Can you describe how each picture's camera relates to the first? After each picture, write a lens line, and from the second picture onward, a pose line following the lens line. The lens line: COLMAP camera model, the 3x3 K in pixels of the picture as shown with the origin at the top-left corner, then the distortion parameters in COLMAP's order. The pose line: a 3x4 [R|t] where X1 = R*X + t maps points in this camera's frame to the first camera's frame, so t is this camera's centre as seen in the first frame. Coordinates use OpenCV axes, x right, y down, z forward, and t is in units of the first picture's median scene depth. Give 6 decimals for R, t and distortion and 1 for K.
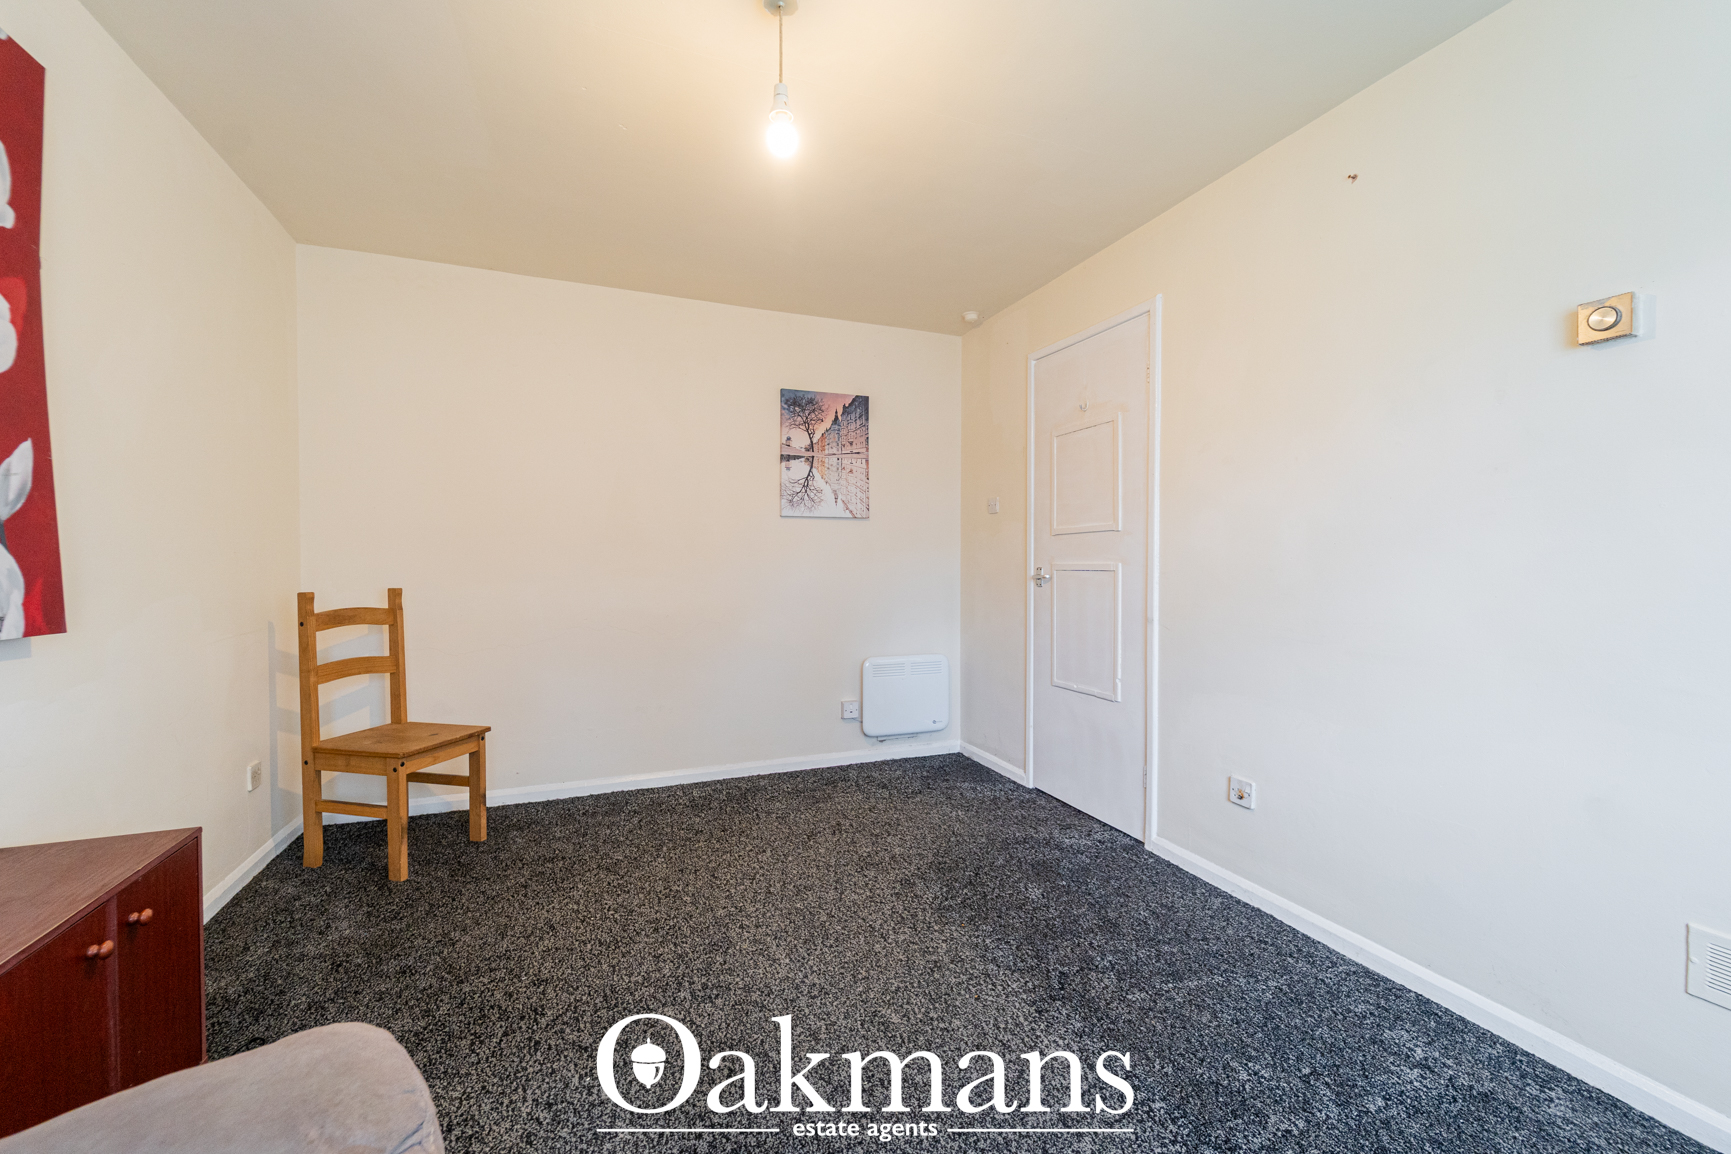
lens RADIAL K [[706.2, 0, 859.2], [0, 706.2, 571.0], [0, 0, 1]] dist [-0.000580, -0.001477]
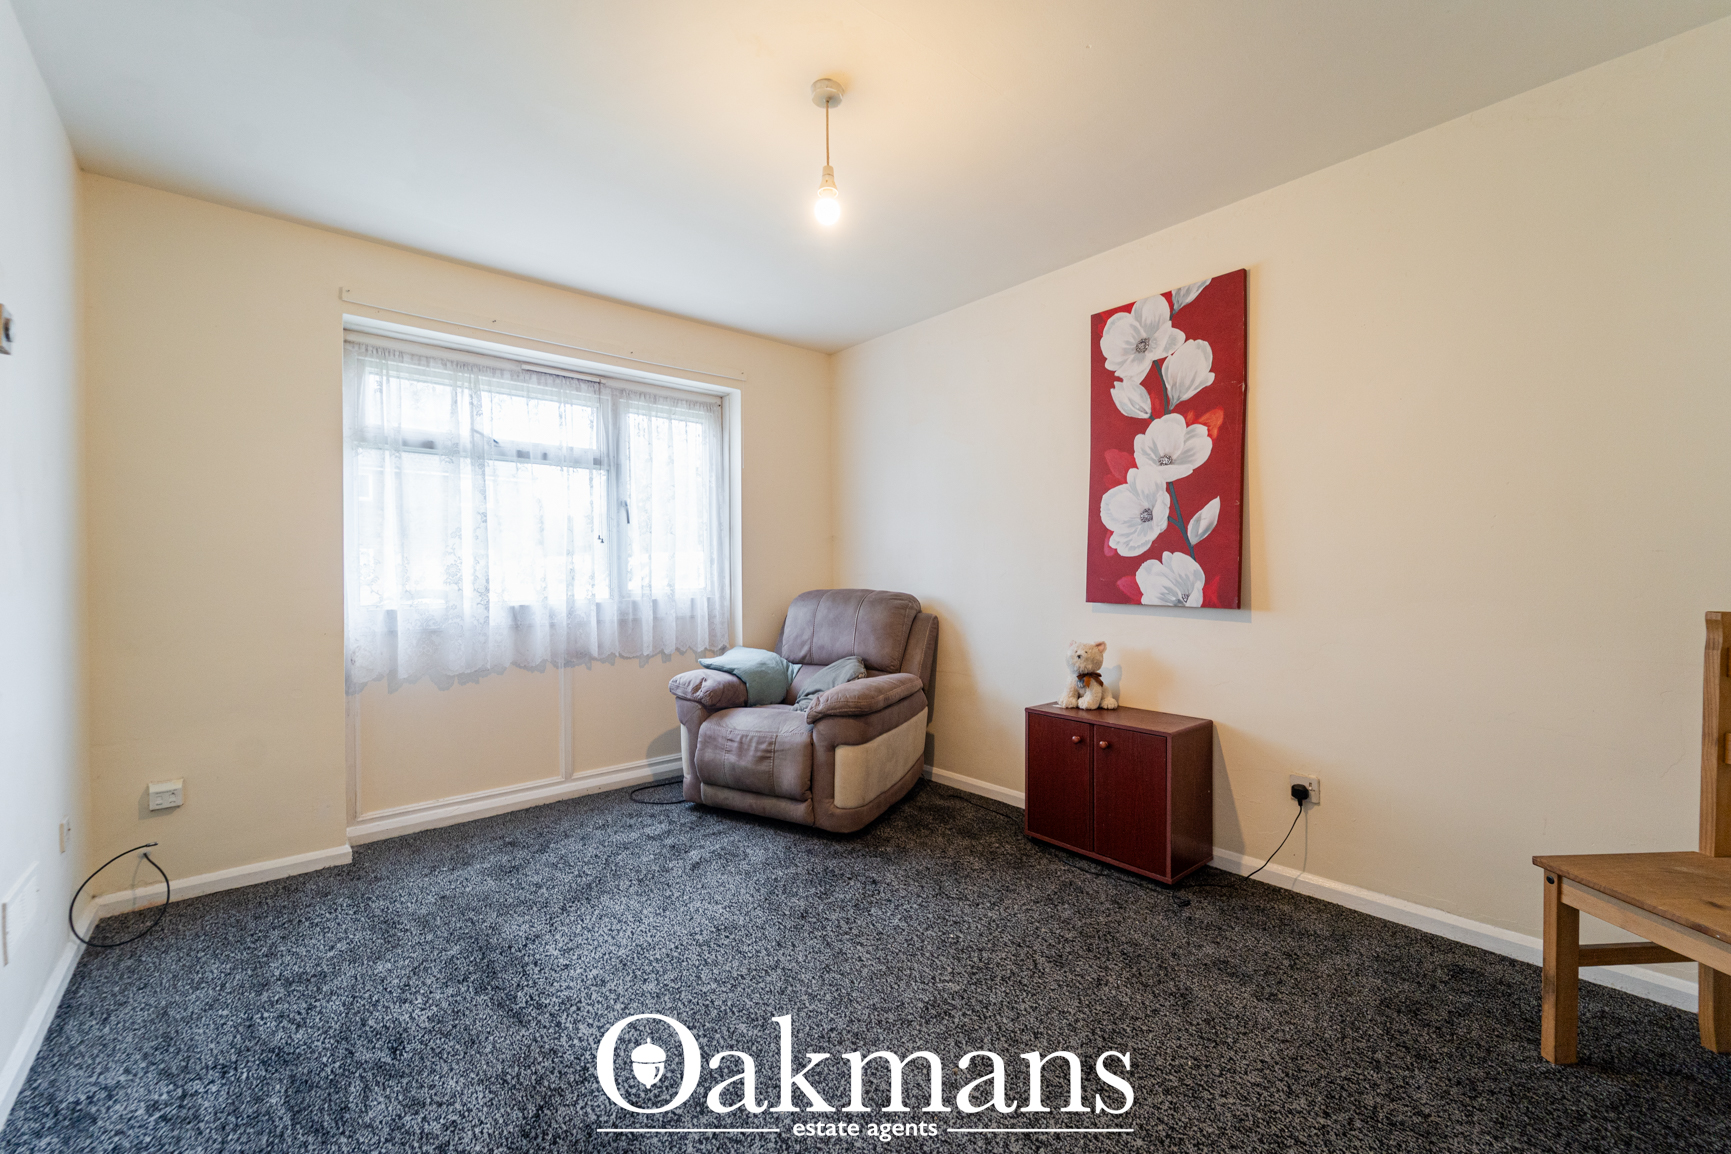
lens RADIAL K [[698.3, 0, 860.5], [0, 698.3, 570.8], [0, 0, 1]] dist [0.000556, -0.002087]
pose [[-0.942904, 0.008056, -0.332968, 0.114814], [0.002397, 0.999846, 0.017403, -0.015254], [0.333056, 0.015612, -0.942778, 1.043829]]
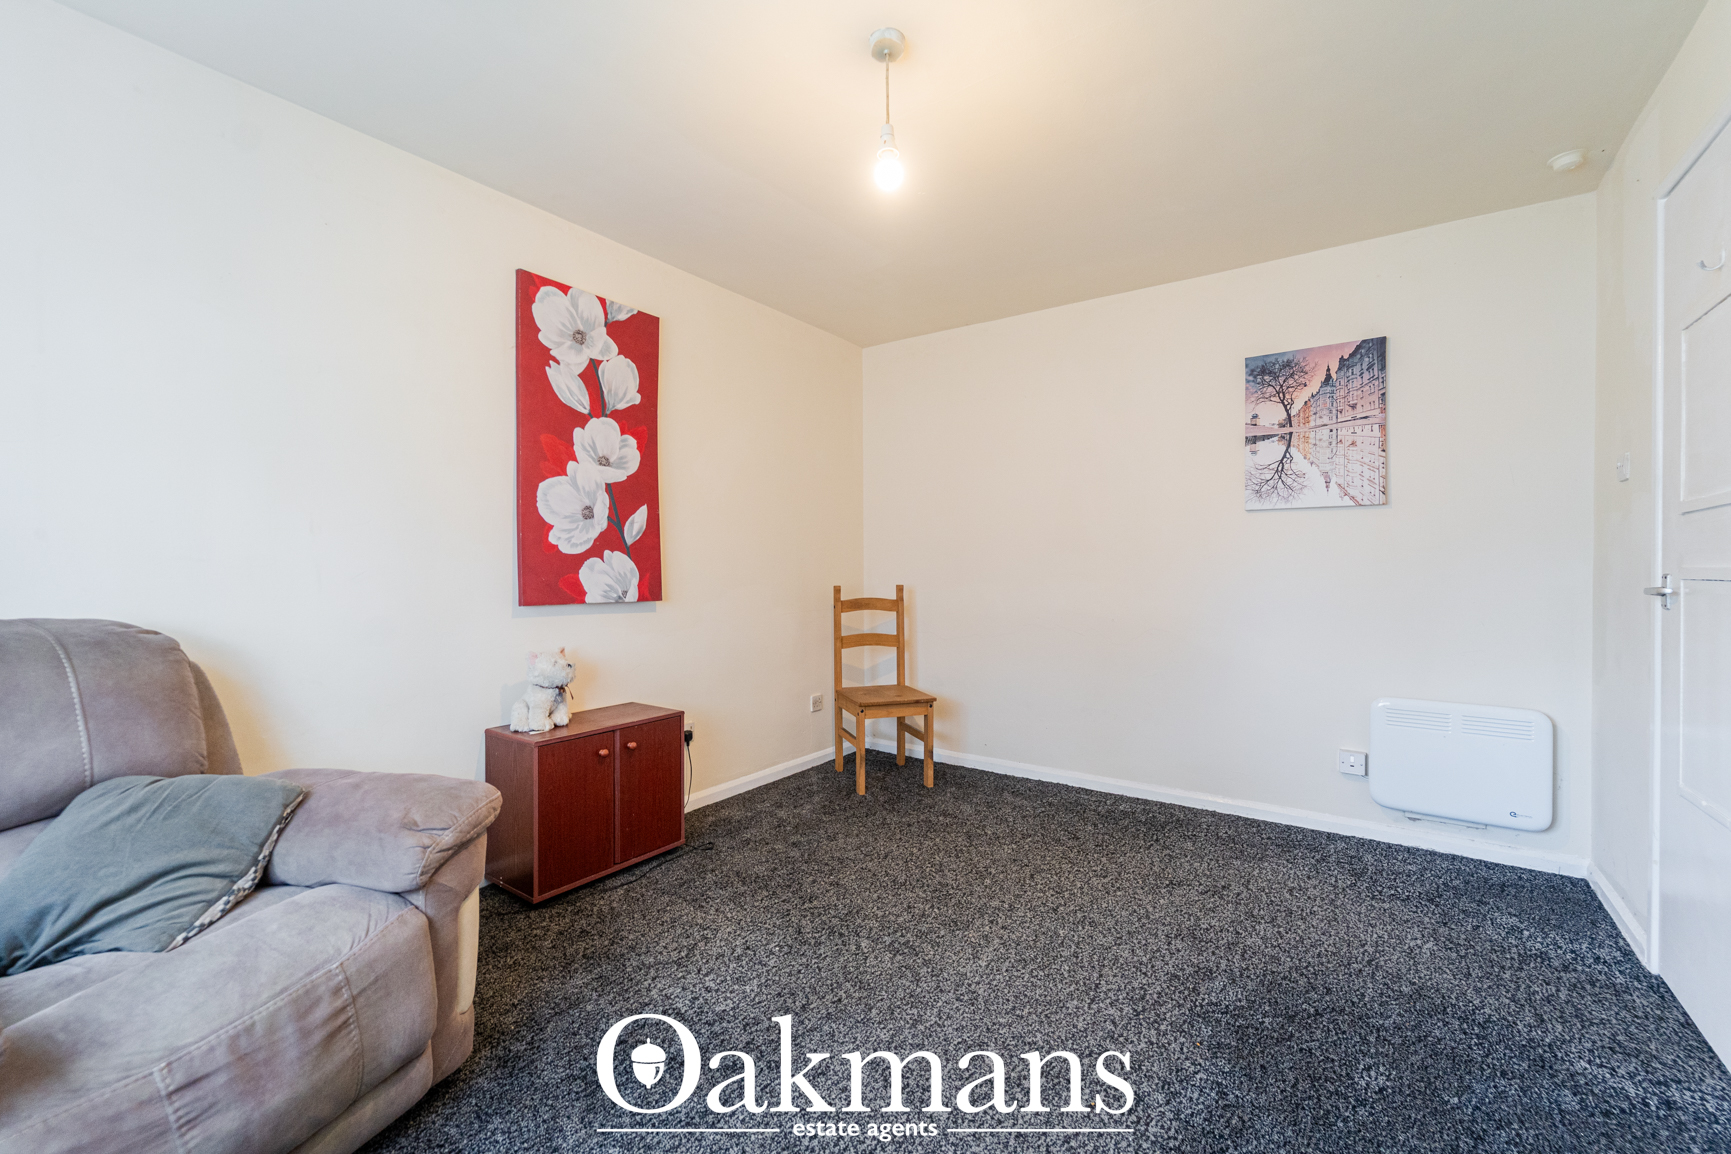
lens RADIAL K [[698.3, 0, 860.5], [0, 698.3, 570.8], [0, 0, 1]] dist [0.000556, -0.002087]
pose [[0.540261, 0.004875, -0.841484, 0.381365], [-0.011032, 0.999938, -0.001290, -0.000010], [0.841425, 0.009981, 0.540281, 0.189904]]
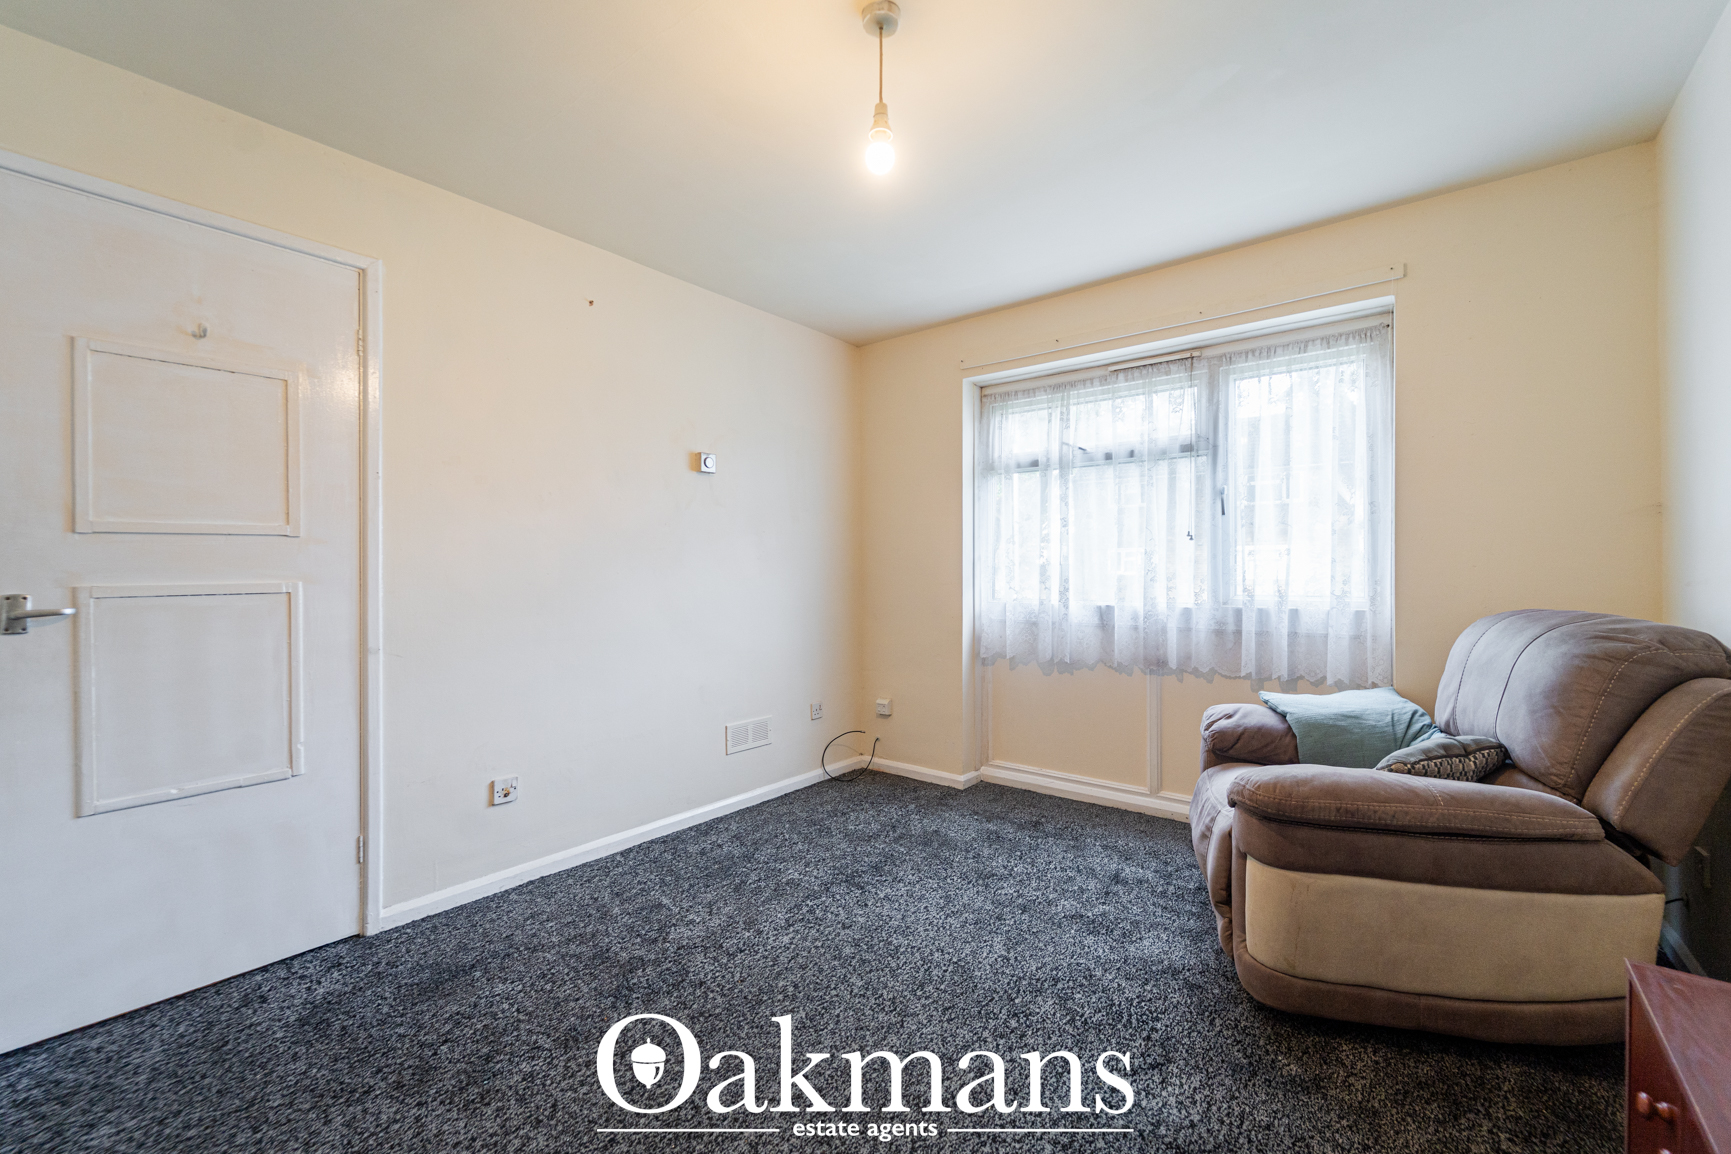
lens RADIAL K [[698.3, 0, 860.5], [0, 698.3, 570.8], [0, 0, 1]] dist [0.000556, -0.002087]
pose [[-0.499554, 0.002418, 0.866279, -0.468592], [0.018930, 0.999788, 0.008126, -0.015072], [-0.866076, 0.020458, -0.499494, 0.751837]]
